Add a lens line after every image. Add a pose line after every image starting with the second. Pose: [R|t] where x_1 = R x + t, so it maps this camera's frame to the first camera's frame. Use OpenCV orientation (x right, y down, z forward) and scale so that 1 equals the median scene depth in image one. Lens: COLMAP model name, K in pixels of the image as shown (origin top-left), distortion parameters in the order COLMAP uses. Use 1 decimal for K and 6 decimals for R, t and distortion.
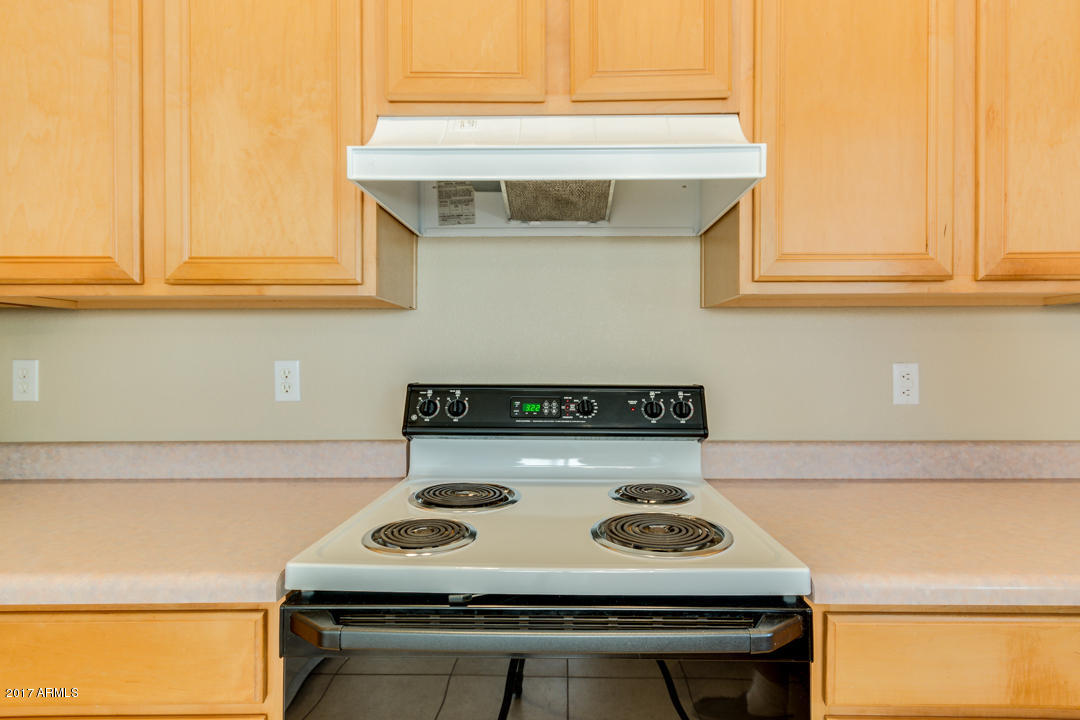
lens RADIAL K [[506.1, 0, 559.8], [0, 506.1, 361.8], [0, 0, 1]] dist [0.000698, 0.000890]
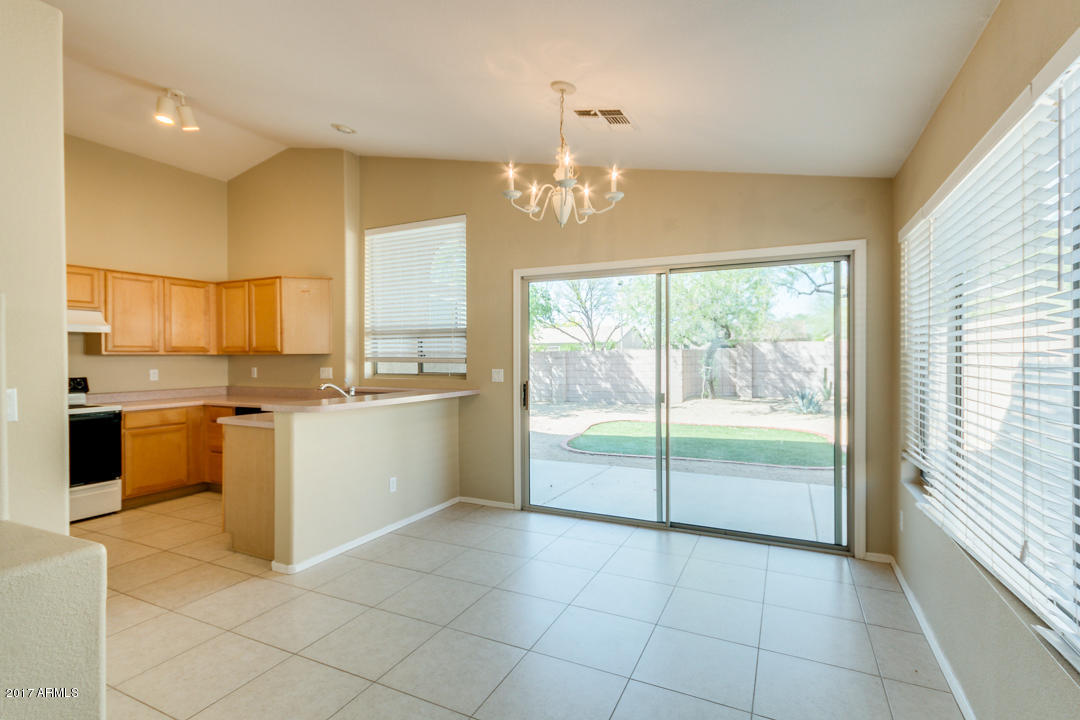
lens RADIAL K [[499.7, 0, 548.3], [0, 499.7, 361.3], [0, 0, 1]] dist [0.011291, 0.000319]
pose [[0.419898, -0.007272, 0.907542, -1.571569], [0.007625, 0.999961, 0.004485, -0.055470], [-0.907539, 0.005037, 0.419937, -3.432414]]
